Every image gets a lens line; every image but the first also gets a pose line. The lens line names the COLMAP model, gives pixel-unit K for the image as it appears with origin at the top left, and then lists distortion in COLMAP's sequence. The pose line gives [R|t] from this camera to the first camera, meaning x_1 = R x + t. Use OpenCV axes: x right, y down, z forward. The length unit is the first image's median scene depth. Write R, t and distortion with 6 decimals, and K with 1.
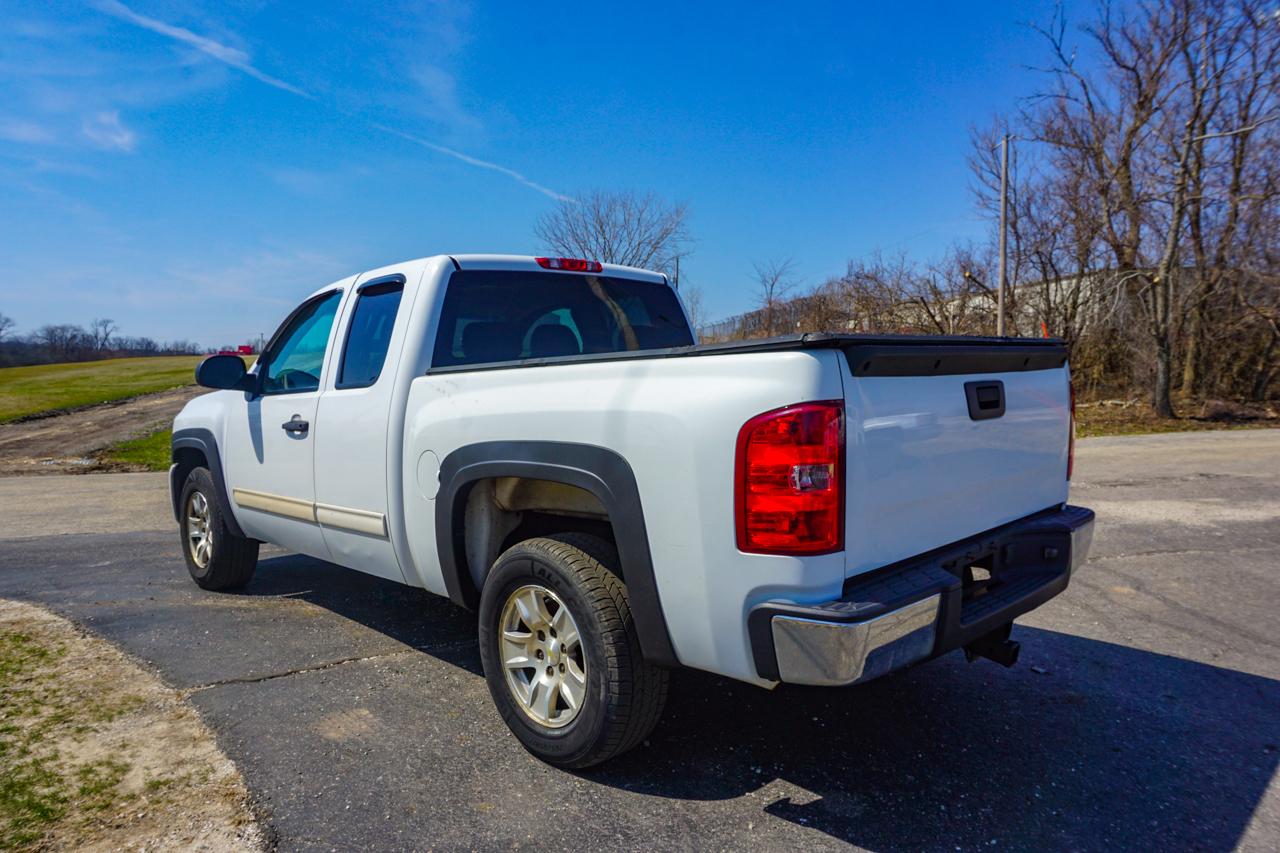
lens RADIAL K [[852.1, 0, 636.4], [0, 852.1, 427.4], [0, 0, 1]] dist [-0.049961, 0.036897]
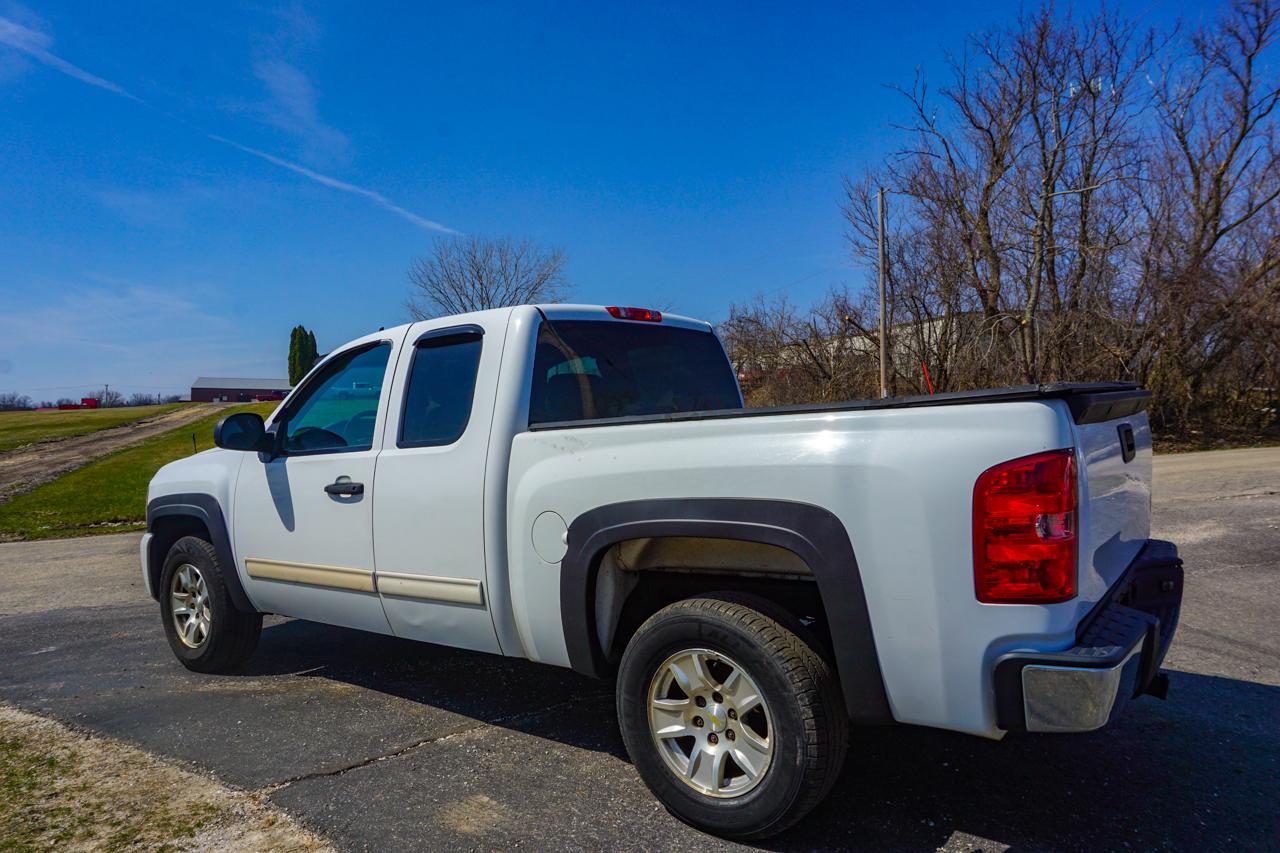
lens RADIAL K [[852.1, 0, 636.4], [0, 852.1, 427.4], [0, 0, 1]] dist [-0.049961, 0.036897]
pose [[0.988467, -0.023970, 0.149525, -0.207997], [0.031644, 0.998290, -0.049154, -0.011619], [-0.148091, 0.053319, 0.987535, 0.034282]]
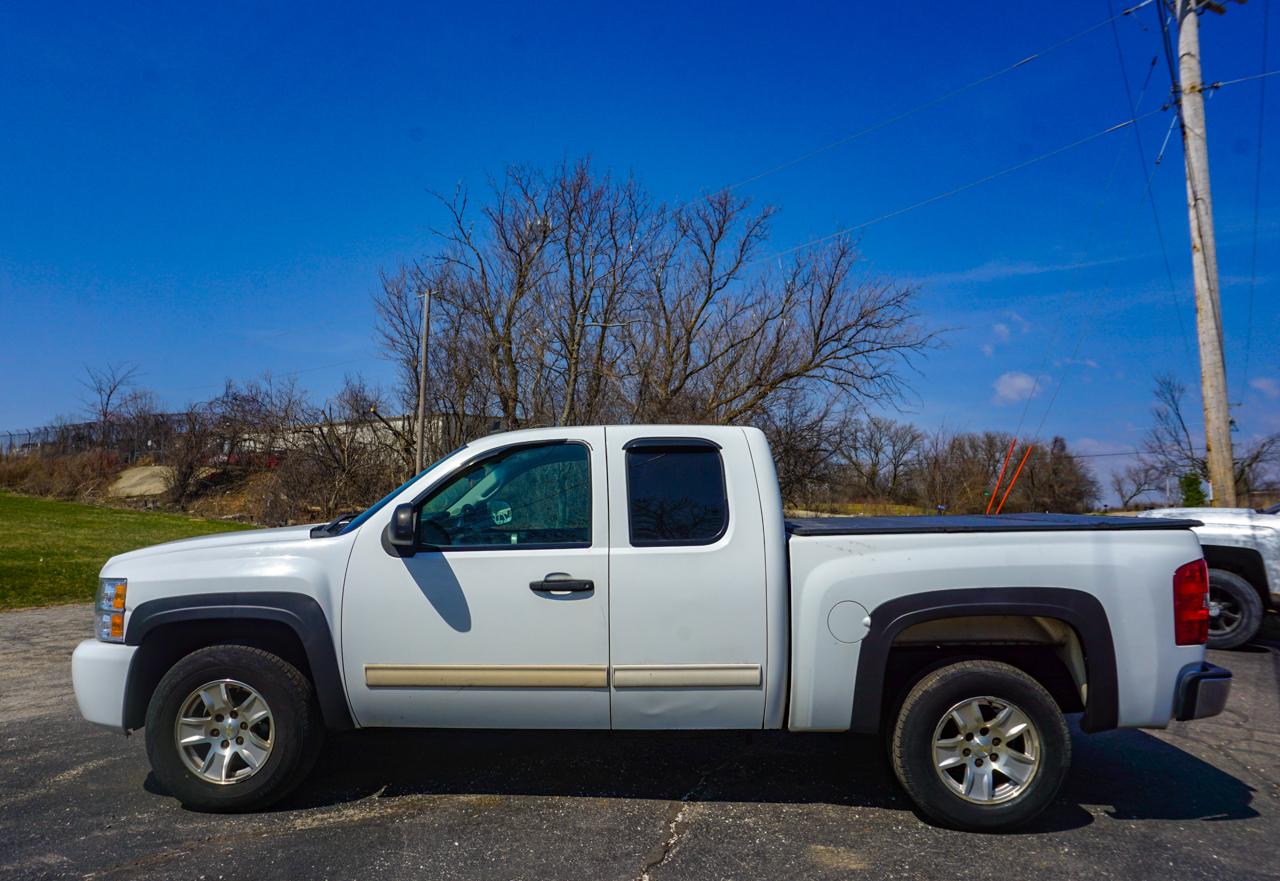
lens RADIAL K [[882.6, 0, 616.6], [0, 882.6, 440.1], [0, 0, 1]] dist [-0.059064, 0.051689]
pose [[0.720733, 0.074111, 0.689240, -0.961228], [0.017670, 0.991982, -0.125140, -0.034616], [-0.692988, 0.102371, 0.713644, 0.236312]]
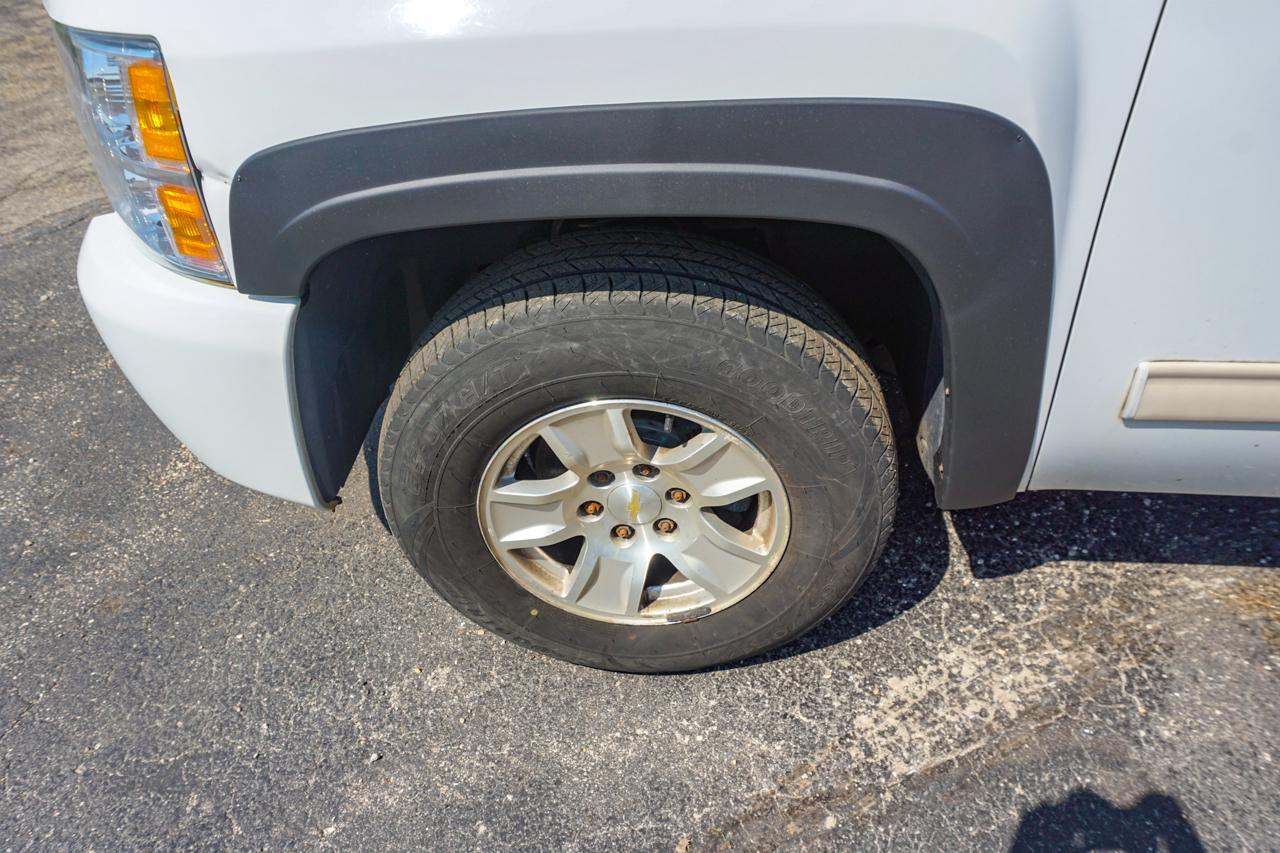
lens RADIAL K [[852.1, 0, 636.4], [0, 852.1, 427.4], [0, 0, 1]] dist [-0.049961, 0.036897]
pose [[0.738857, -0.411999, 0.533242, -0.751176], [0.035298, 0.813899, 0.579934, -0.050738], [-0.672937, -0.409666, 0.615898, 1.022059]]
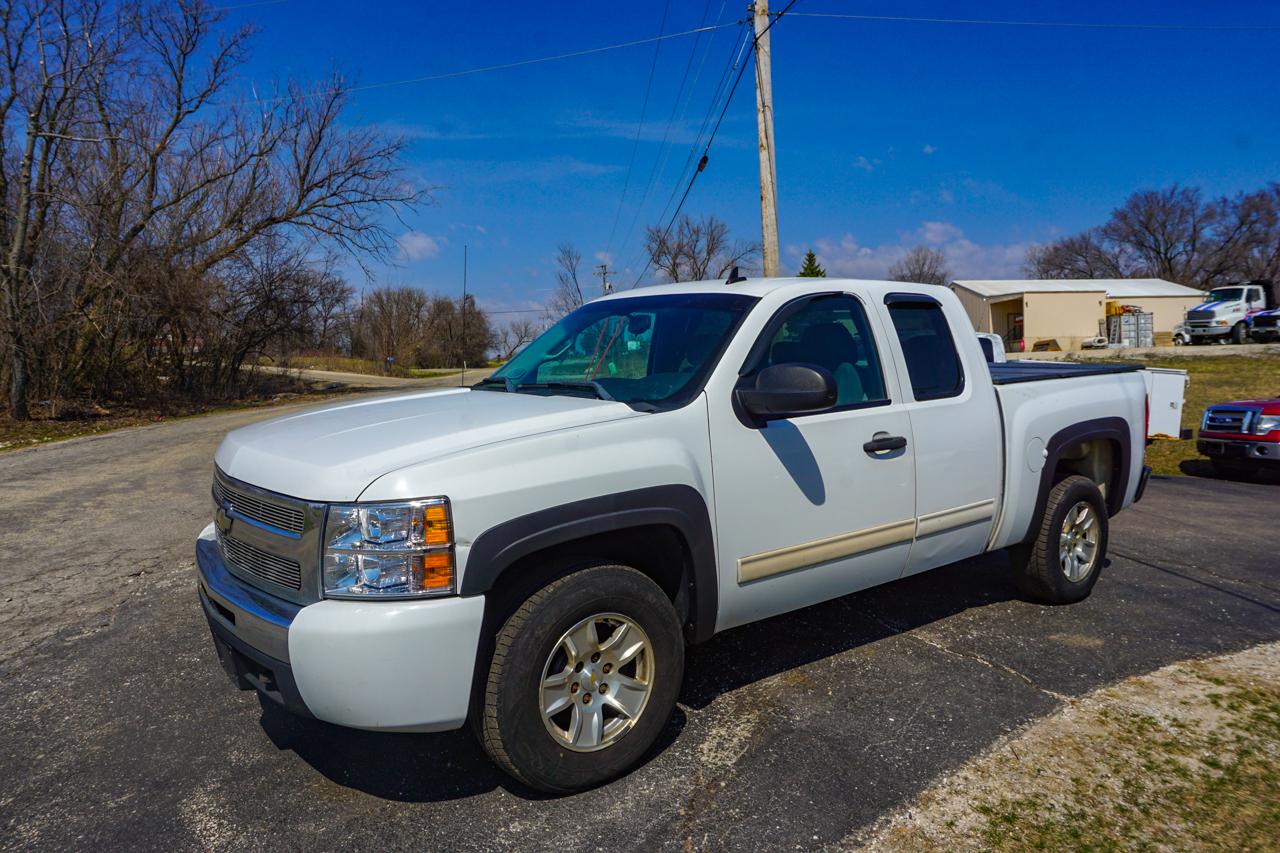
lens RADIAL K [[852.1, 0, 636.4], [0, 852.1, 427.4], [0, 0, 1]] dist [-0.049961, 0.036897]
pose [[0.109540, -0.066864, 0.991731, -1.231477], [0.062871, 0.996203, 0.060221, -0.084025], [-0.991992, 0.055755, 0.113328, 1.077417]]
